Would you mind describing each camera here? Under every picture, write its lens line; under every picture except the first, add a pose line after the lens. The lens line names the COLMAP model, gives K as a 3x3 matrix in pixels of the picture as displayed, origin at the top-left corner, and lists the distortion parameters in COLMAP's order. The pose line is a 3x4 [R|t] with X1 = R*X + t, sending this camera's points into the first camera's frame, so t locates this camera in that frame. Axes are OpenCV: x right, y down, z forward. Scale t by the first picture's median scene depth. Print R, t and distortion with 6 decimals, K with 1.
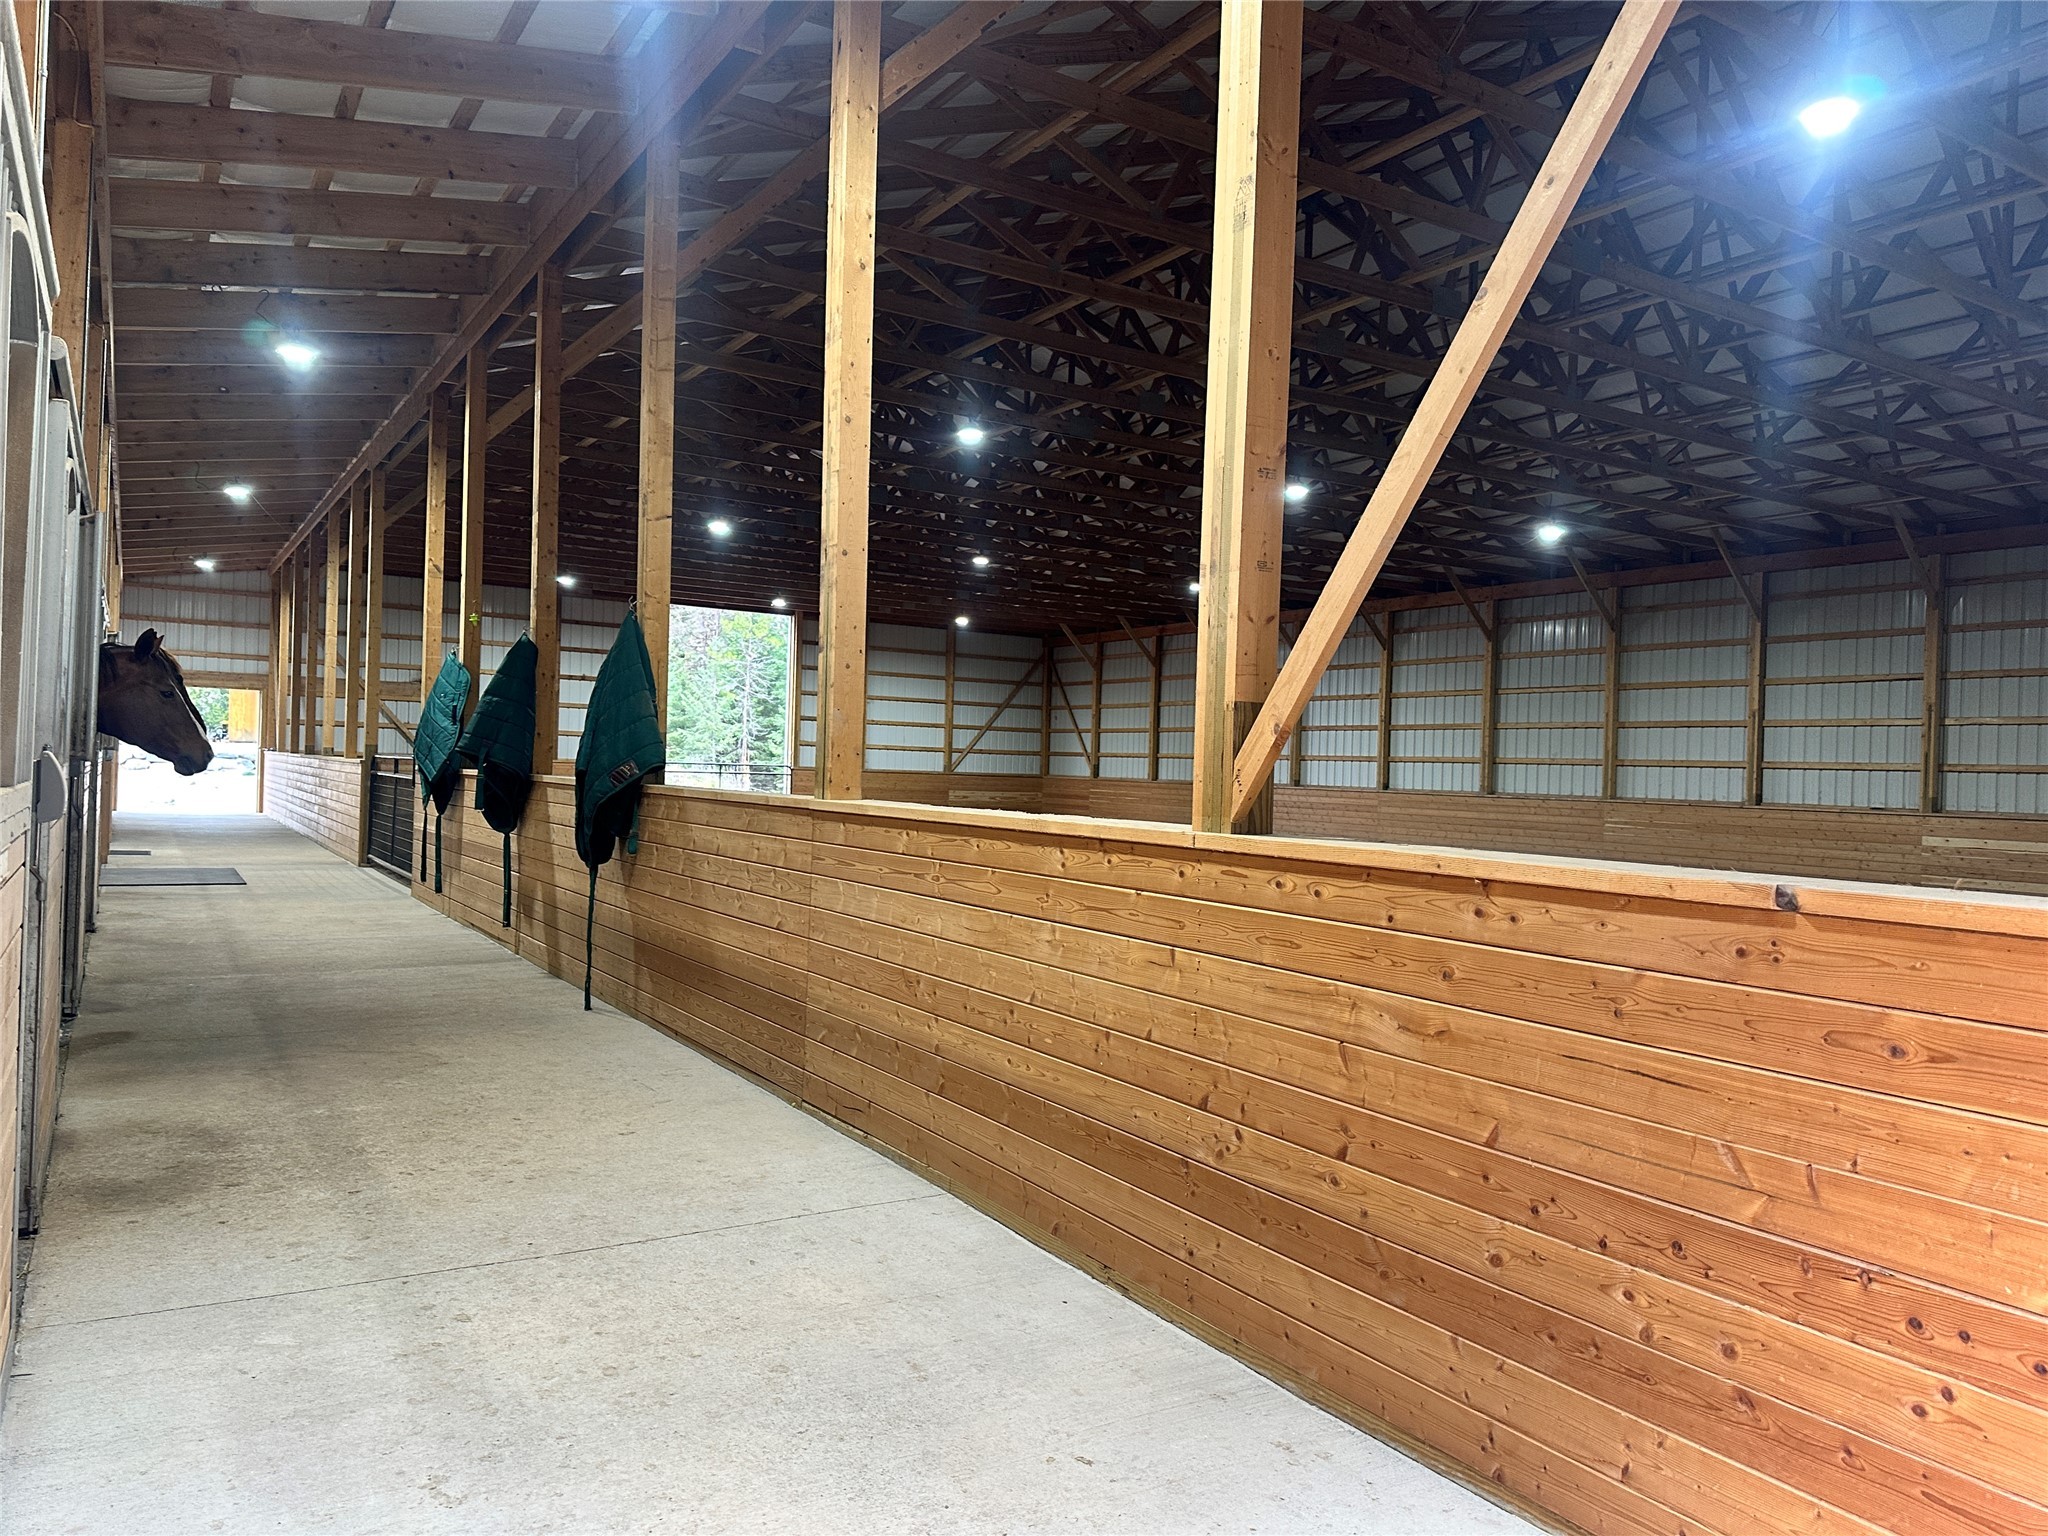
lens RADIAL K [[1419.7, 0, 1017.0], [0, 1419.7, 787.3], [0, 0, 1]] dist [0.030032, -0.035832]
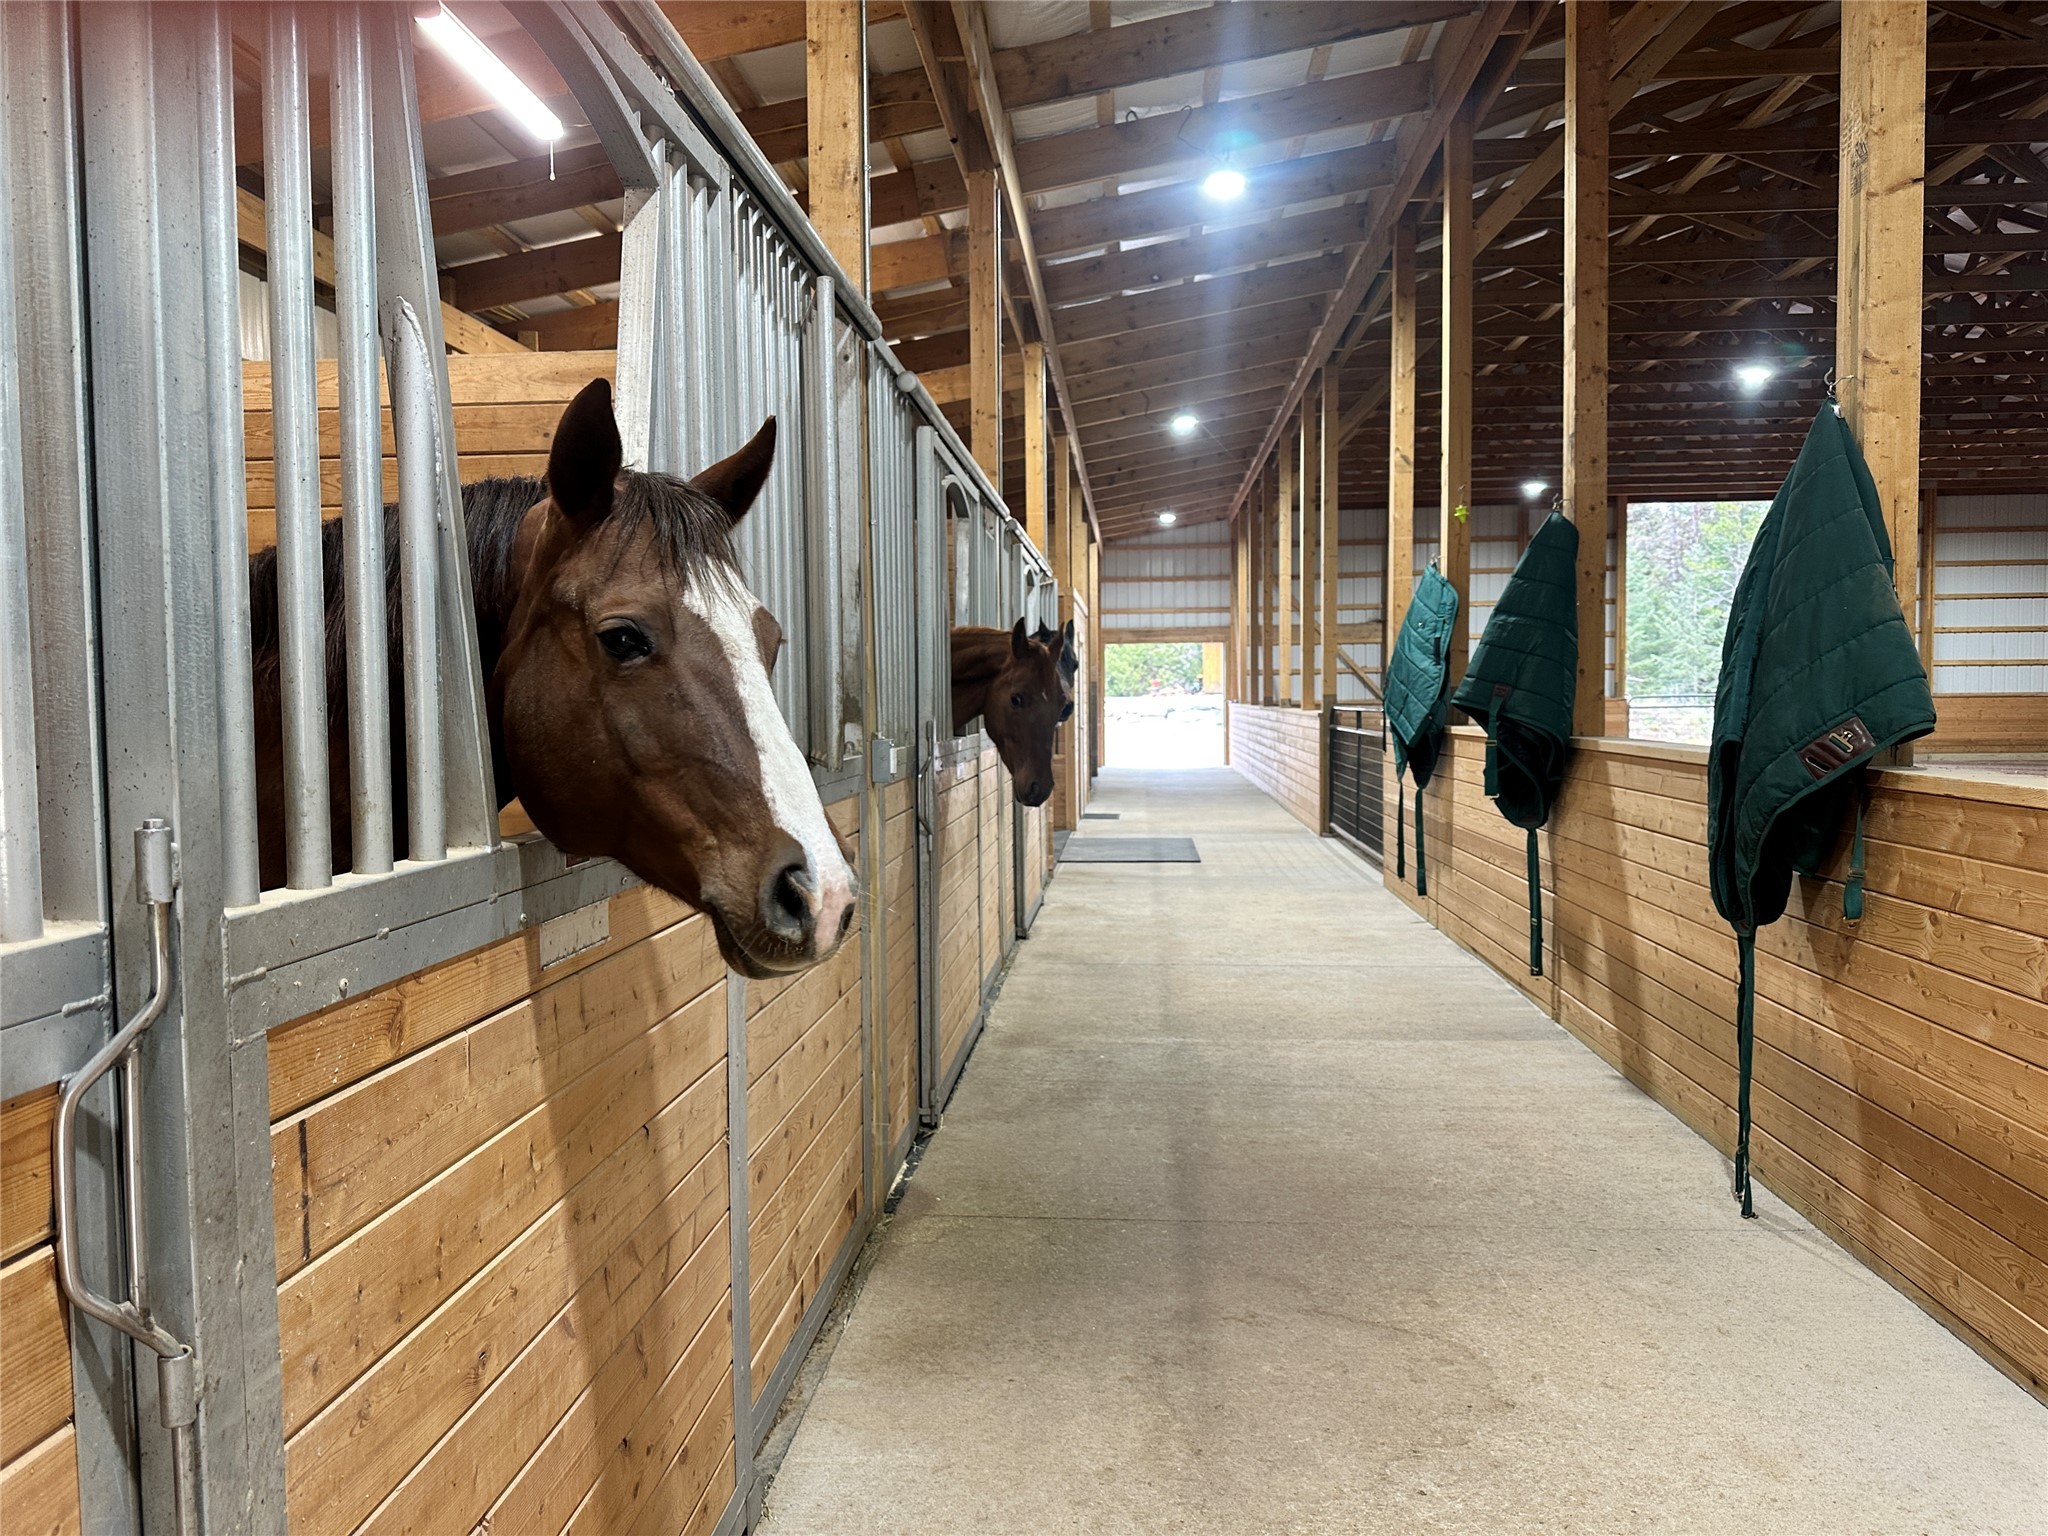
lens RADIAL K [[1419.7, 0, 1003.8], [0, 1419.7, 777.4], [0, 0, 1]] dist [0.030032, -0.035832]
pose [[0.795870, -0.010339, -0.605380, -0.090689], [0.033370, 0.999083, 0.026808, -0.009253], [0.604548, -0.041538, 0.795485, 0.197807]]
